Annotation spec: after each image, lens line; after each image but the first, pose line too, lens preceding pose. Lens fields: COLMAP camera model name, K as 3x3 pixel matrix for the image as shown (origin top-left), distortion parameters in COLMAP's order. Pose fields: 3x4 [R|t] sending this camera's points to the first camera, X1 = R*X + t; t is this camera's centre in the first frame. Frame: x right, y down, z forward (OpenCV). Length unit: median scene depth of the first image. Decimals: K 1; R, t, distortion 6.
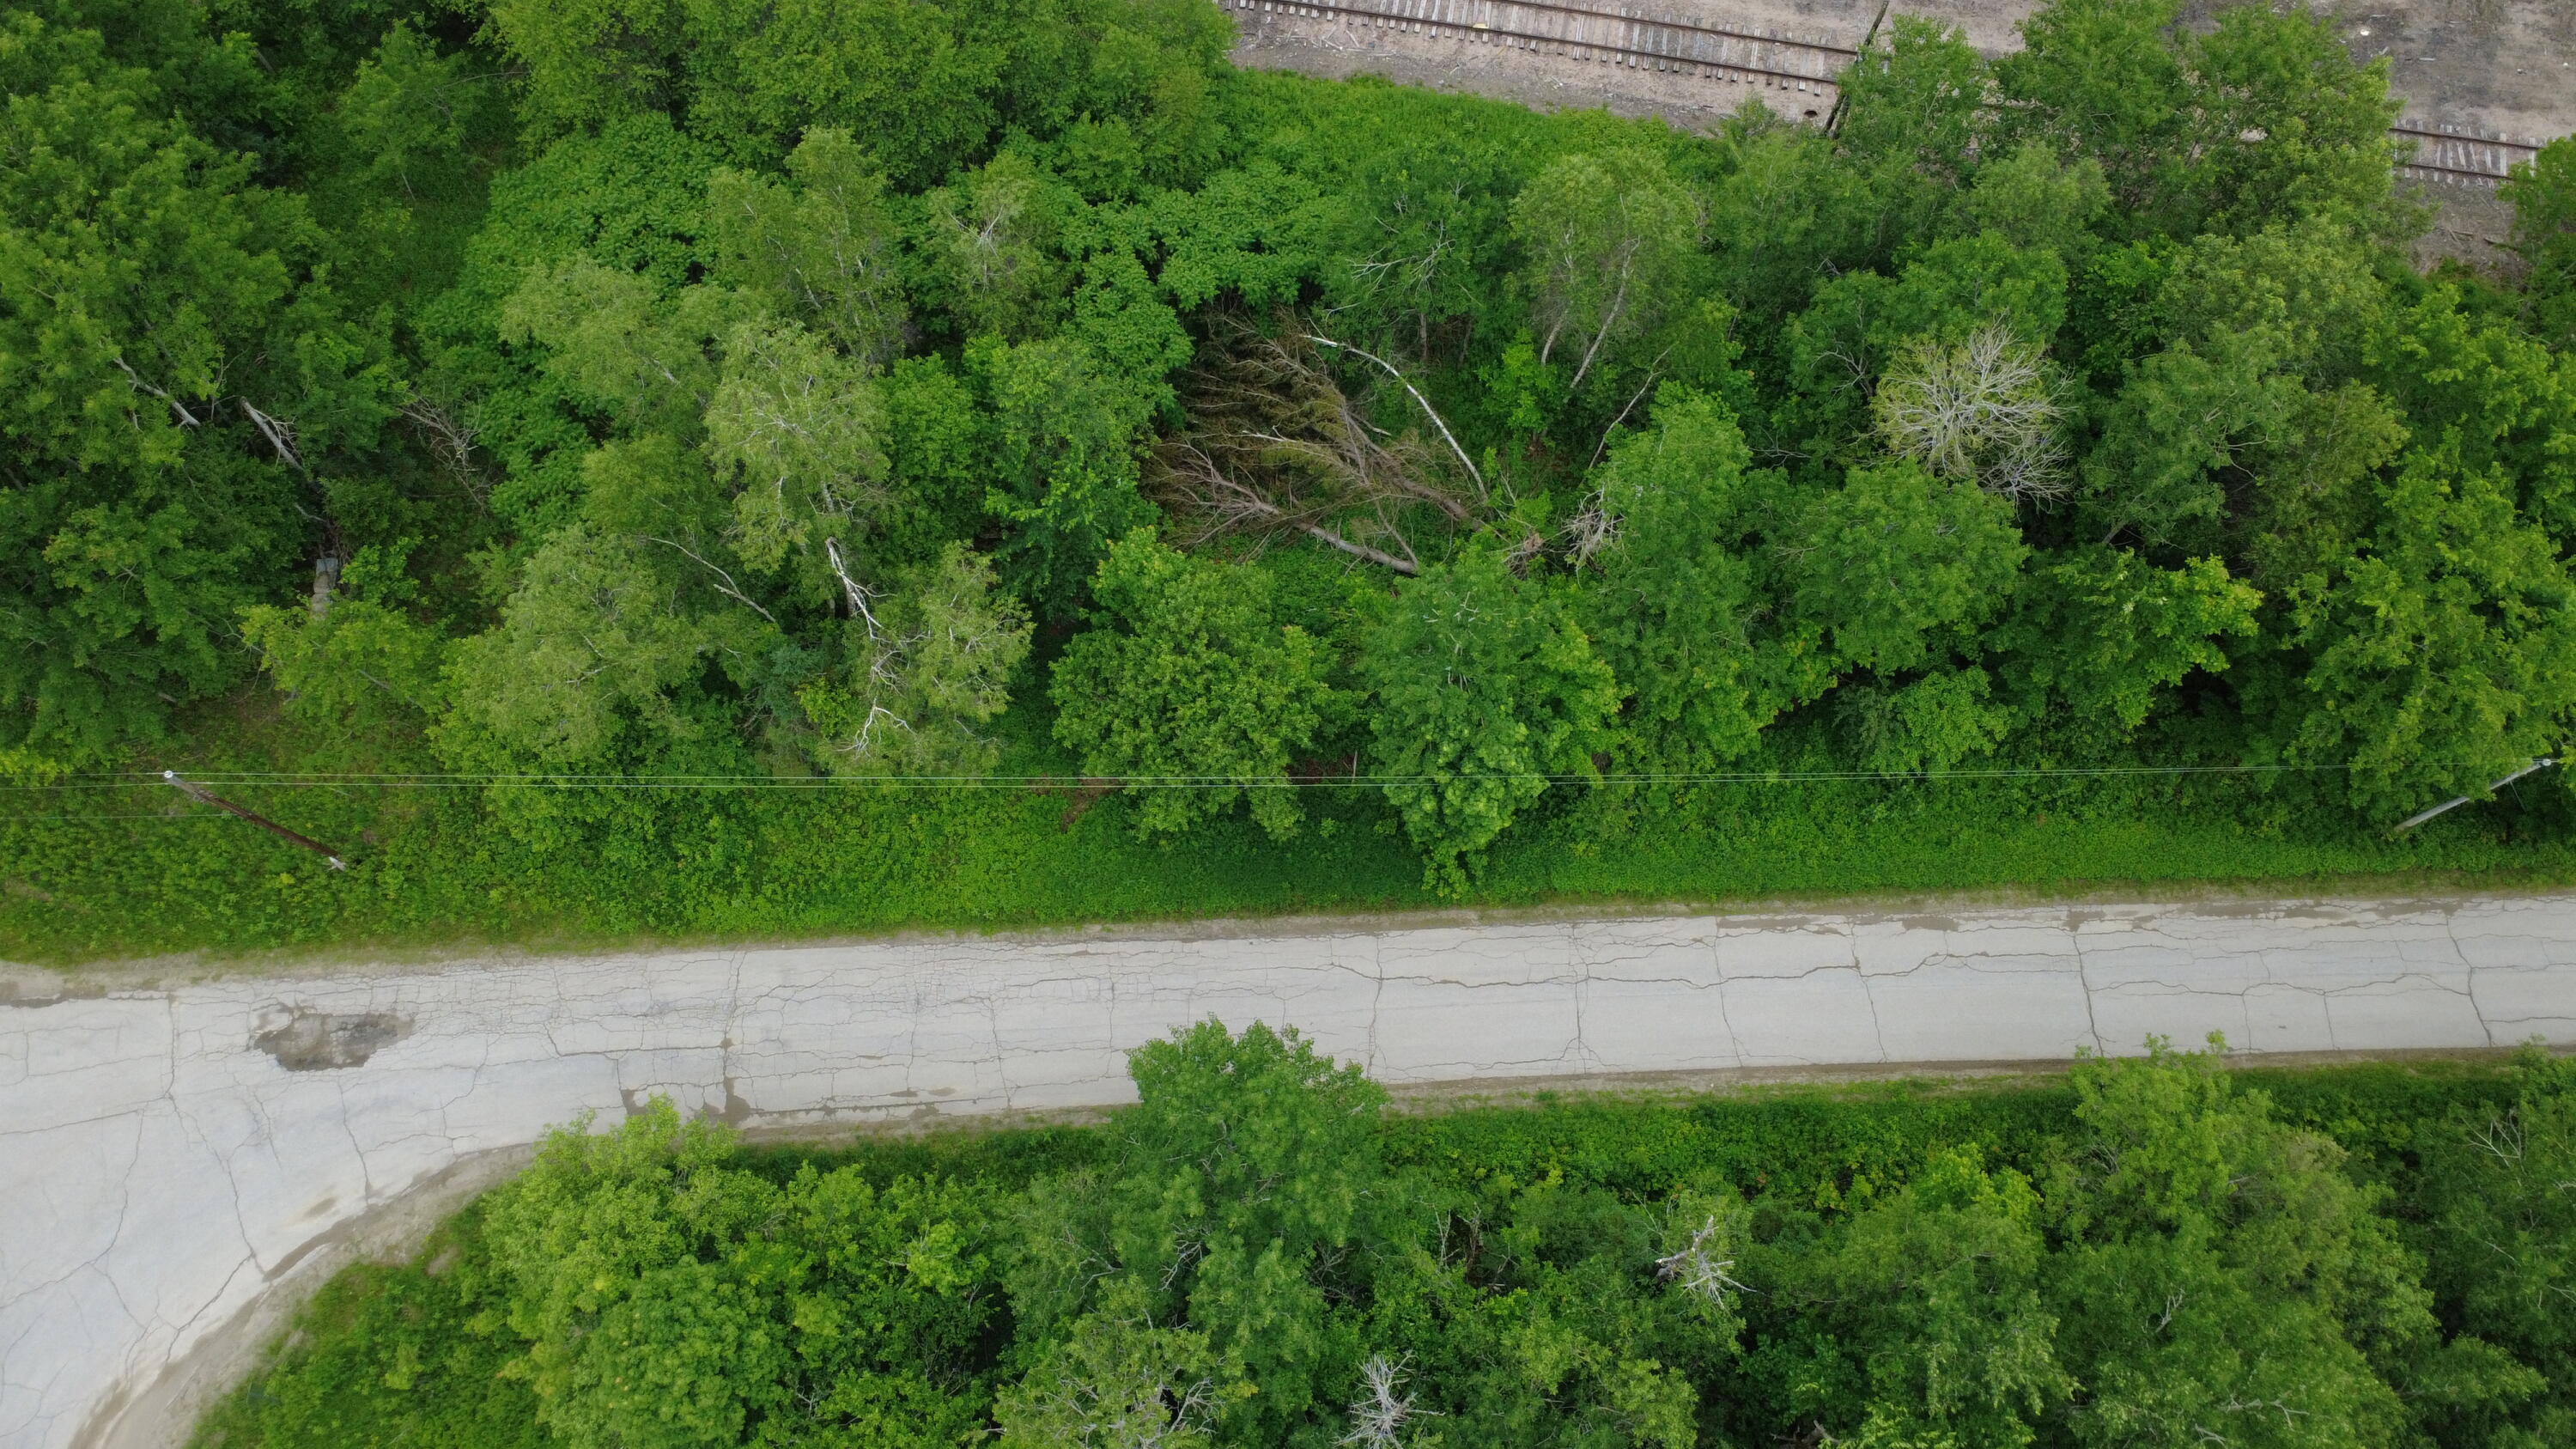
lens RADIAL K [[1923.9, 0, 1288.0], [0, 1923.9, 724.5], [0, 0, 1]] dist [-0.002629, 0.006802]
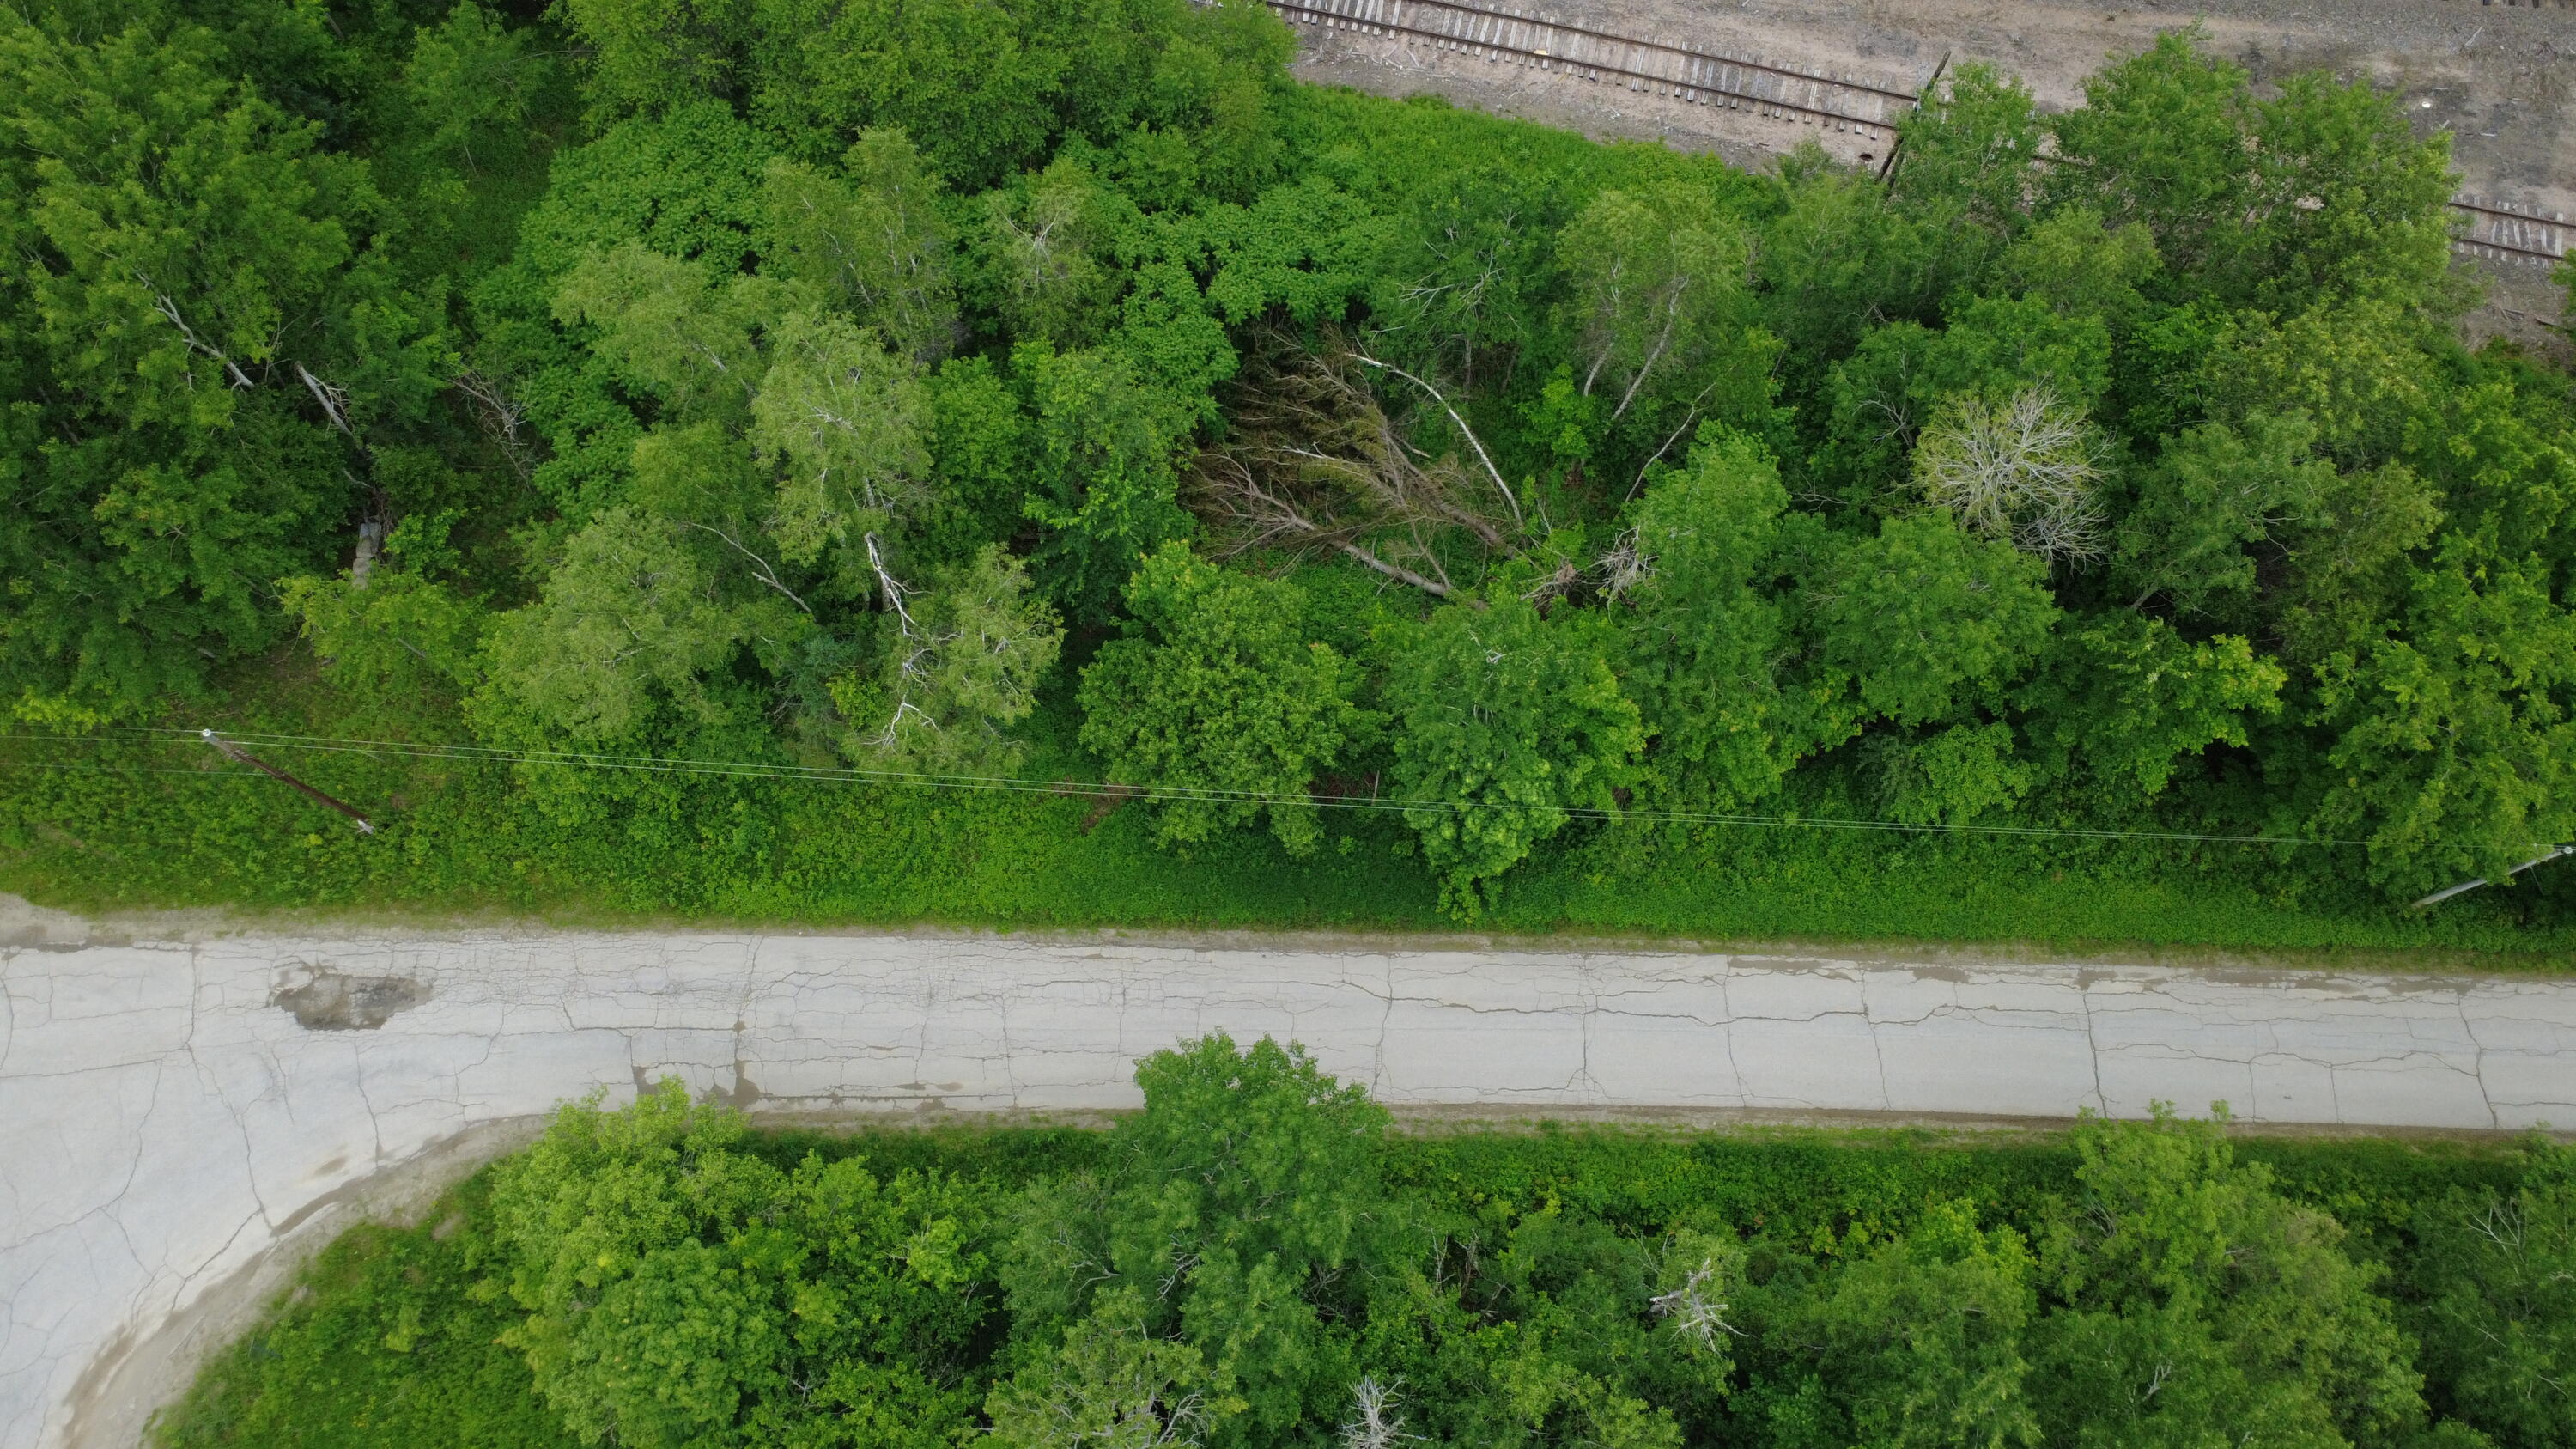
lens RADIAL K [[1923.9, 0, 1288.0], [0, 1923.9, 724.5], [0, 0, 1]] dist [-0.002629, 0.006802]
pose [[0.998439, 0.055021, -0.009655, -0.003359], [-0.055005, 0.998484, 0.001924, -0.009793], [0.009747, -0.001390, 0.999952, -0.005574]]
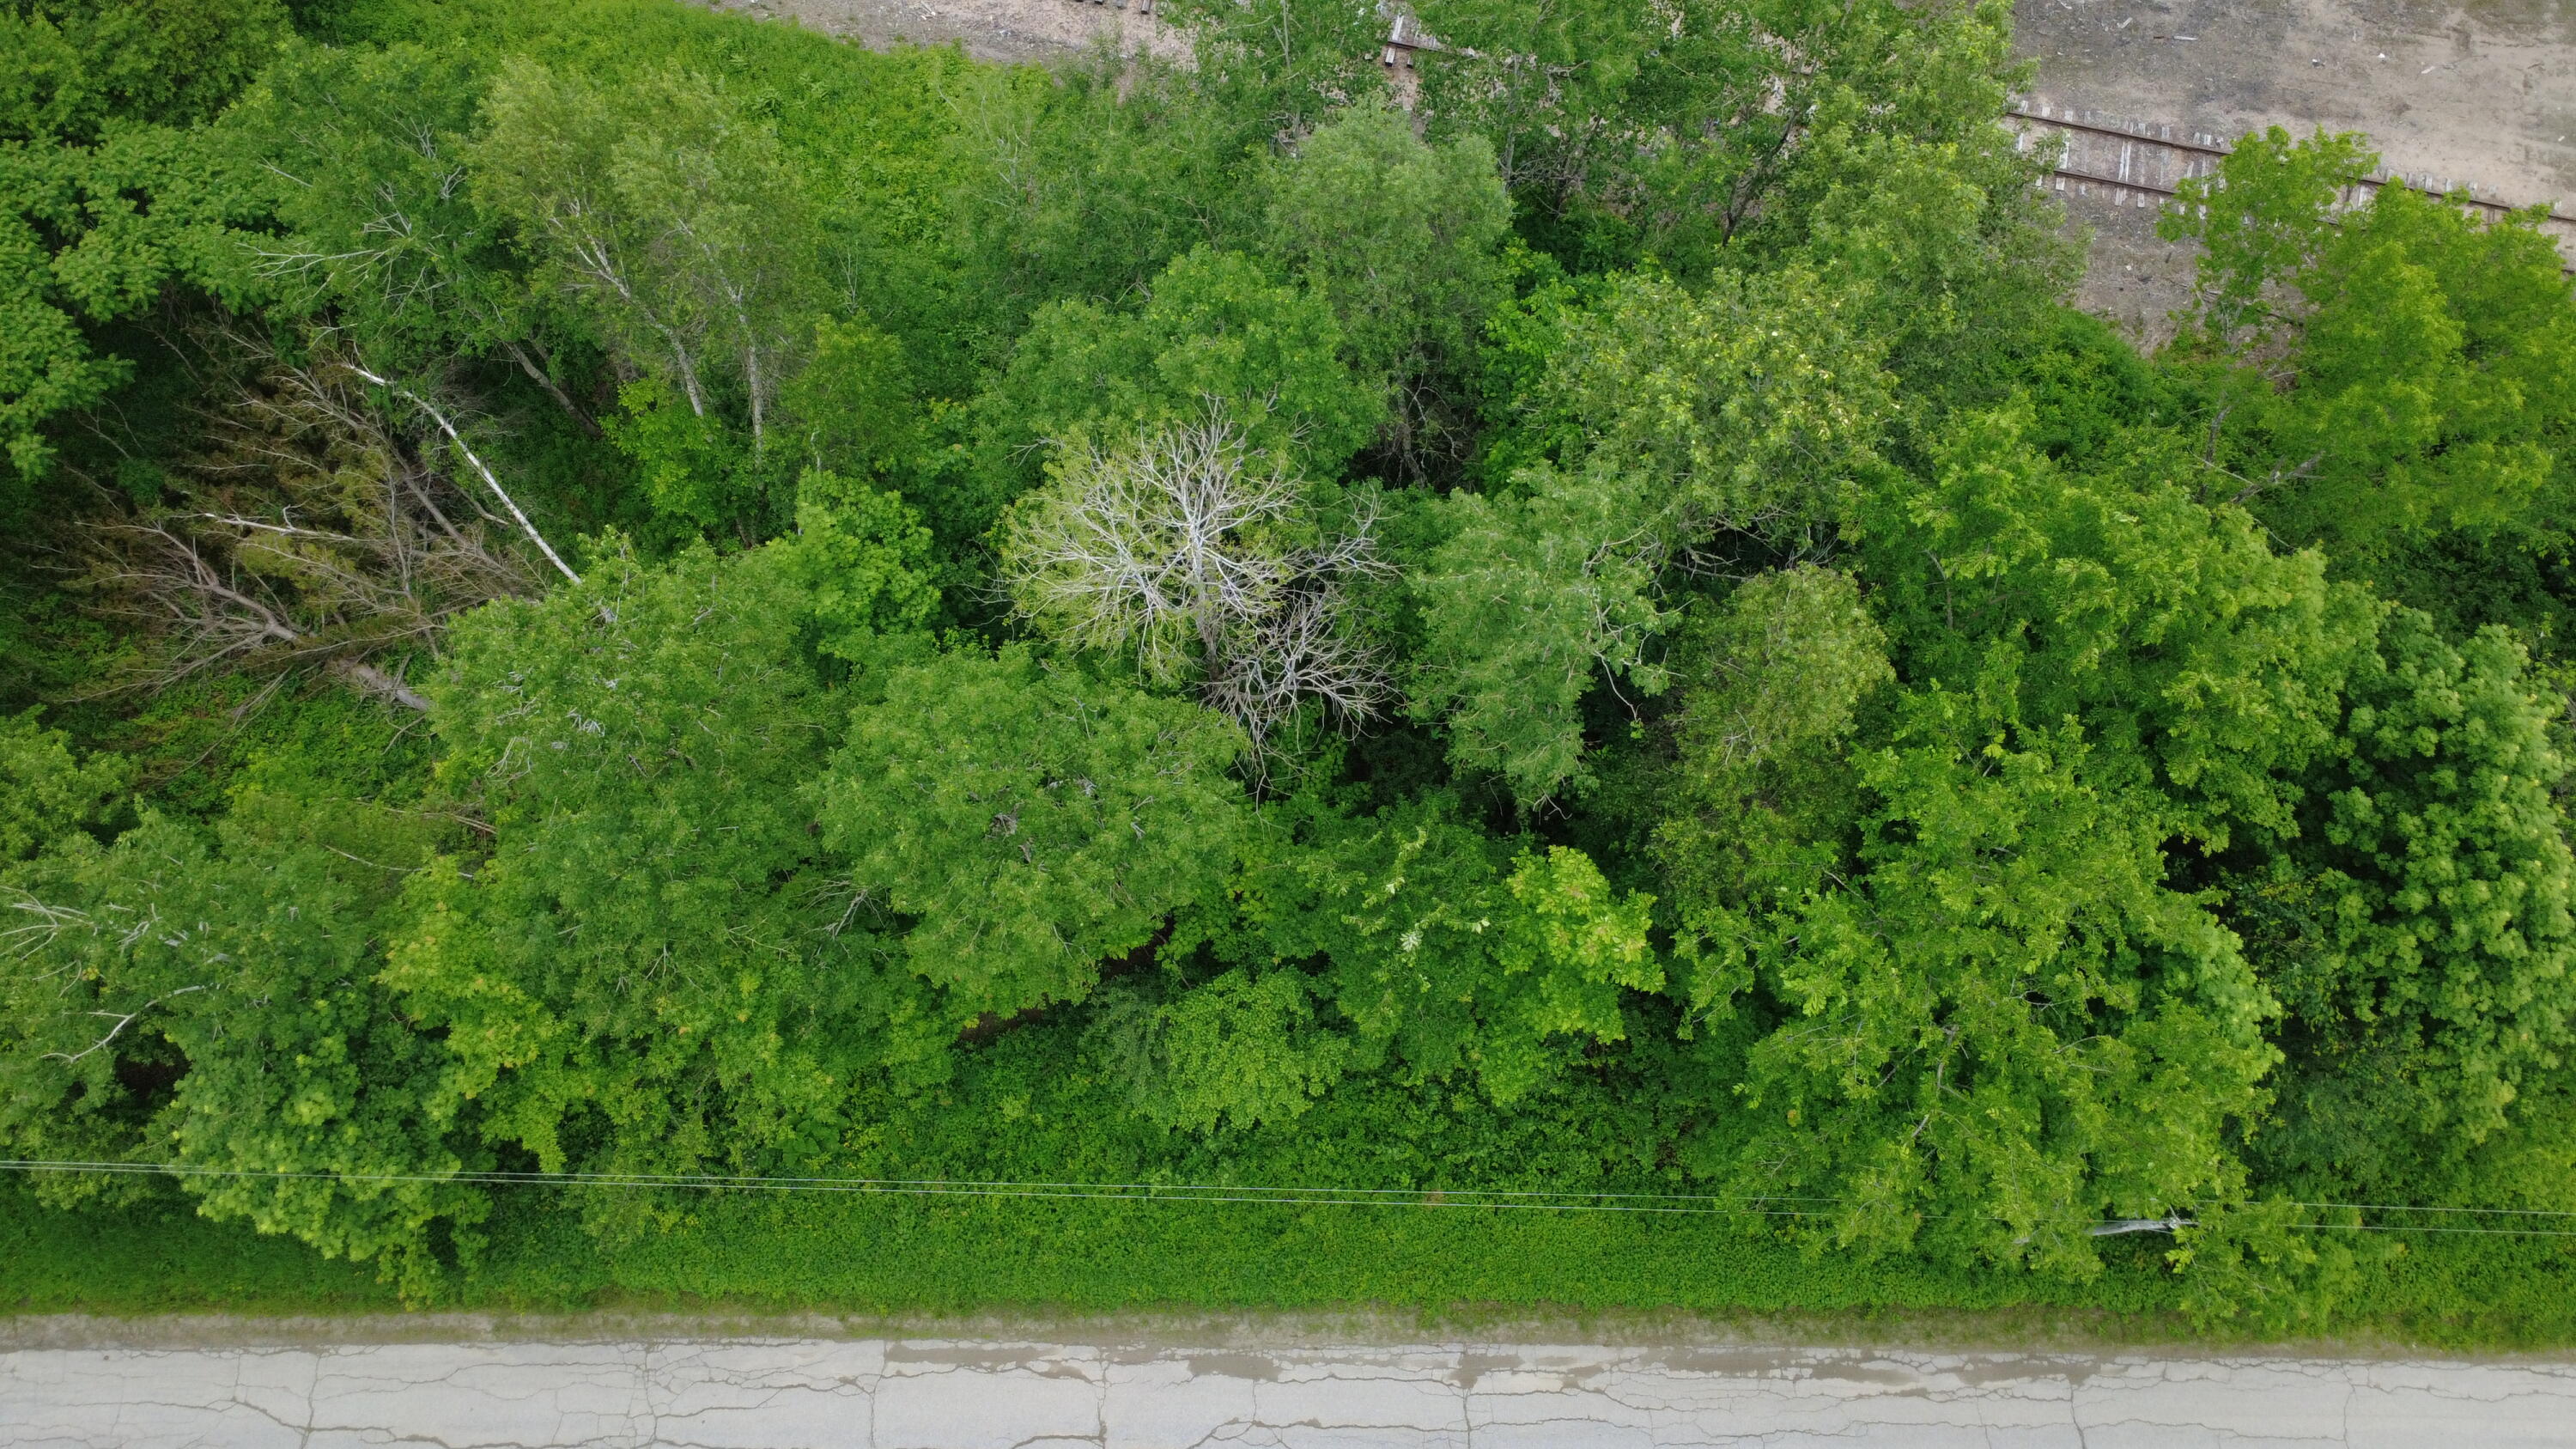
lens RADIAL K [[1923.9, 0, 1288.0], [0, 1923.9, 724.5], [0, 0, 1]] dist [-0.002629, 0.006802]
pose [[0.998888, 0.046755, 0.006098, 0.339915], [-0.046742, 0.998904, -0.002261, -0.102567], [-0.006197, 0.001973, 0.999979, 0.383885]]
